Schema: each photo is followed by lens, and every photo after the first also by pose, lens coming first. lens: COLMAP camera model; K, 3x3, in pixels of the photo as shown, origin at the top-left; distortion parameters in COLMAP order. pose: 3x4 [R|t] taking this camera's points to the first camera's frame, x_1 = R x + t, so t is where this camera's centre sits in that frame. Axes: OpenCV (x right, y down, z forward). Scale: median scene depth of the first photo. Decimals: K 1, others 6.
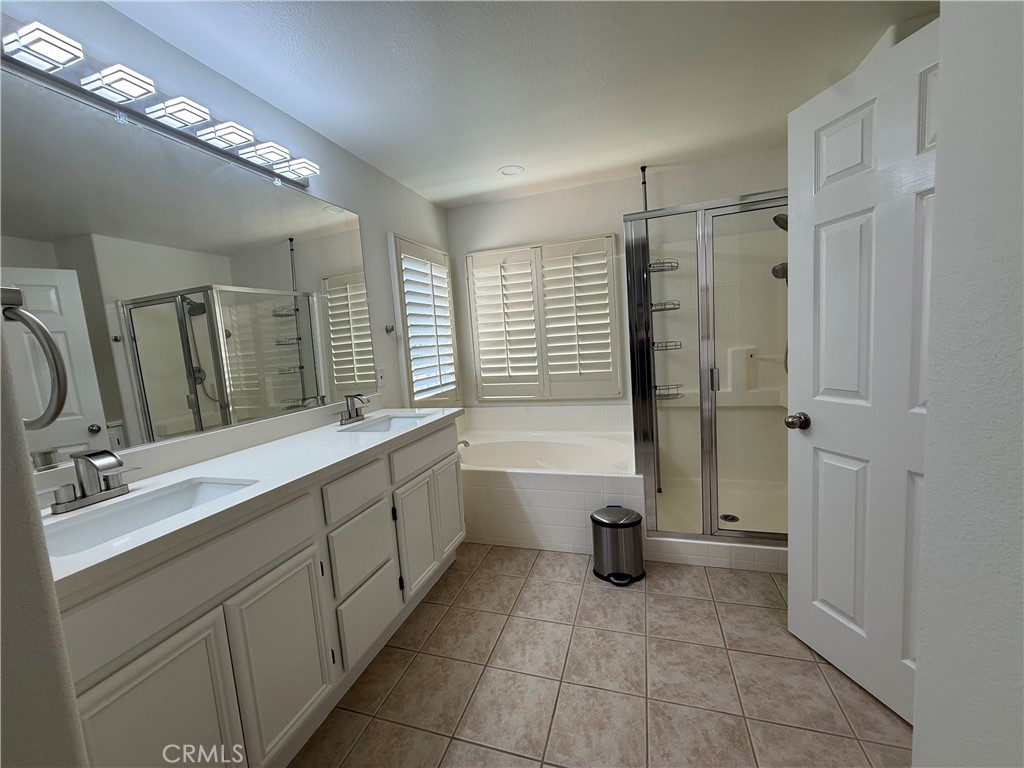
lens RADIAL K [[407.0, 0, 510.1], [0, 407.0, 384.4], [0, 0, 1]] dist [-0.004509, -0.000131]
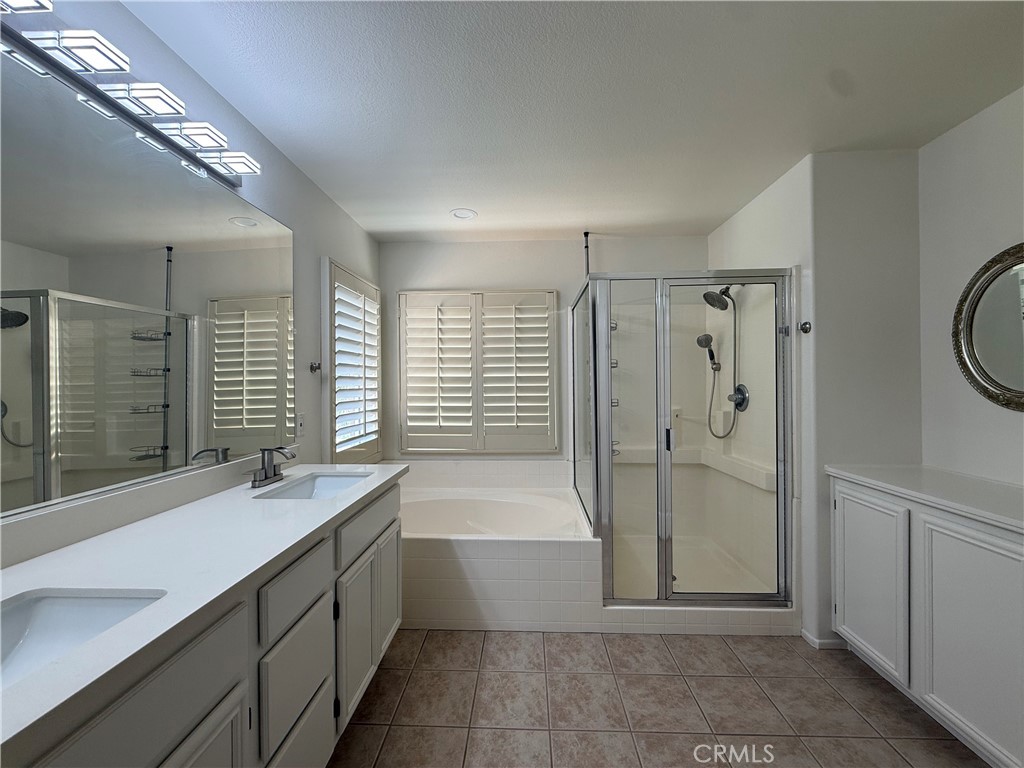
lens RADIAL K [[407.0, 0, 510.4], [0, 407.0, 383.8], [0, 0, 1]] dist [-0.004509, -0.000131]
pose [[0.960951, 0.061091, 0.269891, -0.092361], [-0.029233, 0.992280, -0.120521, -0.008774], [-0.275170, 0.107925, 0.955319, 0.065445]]
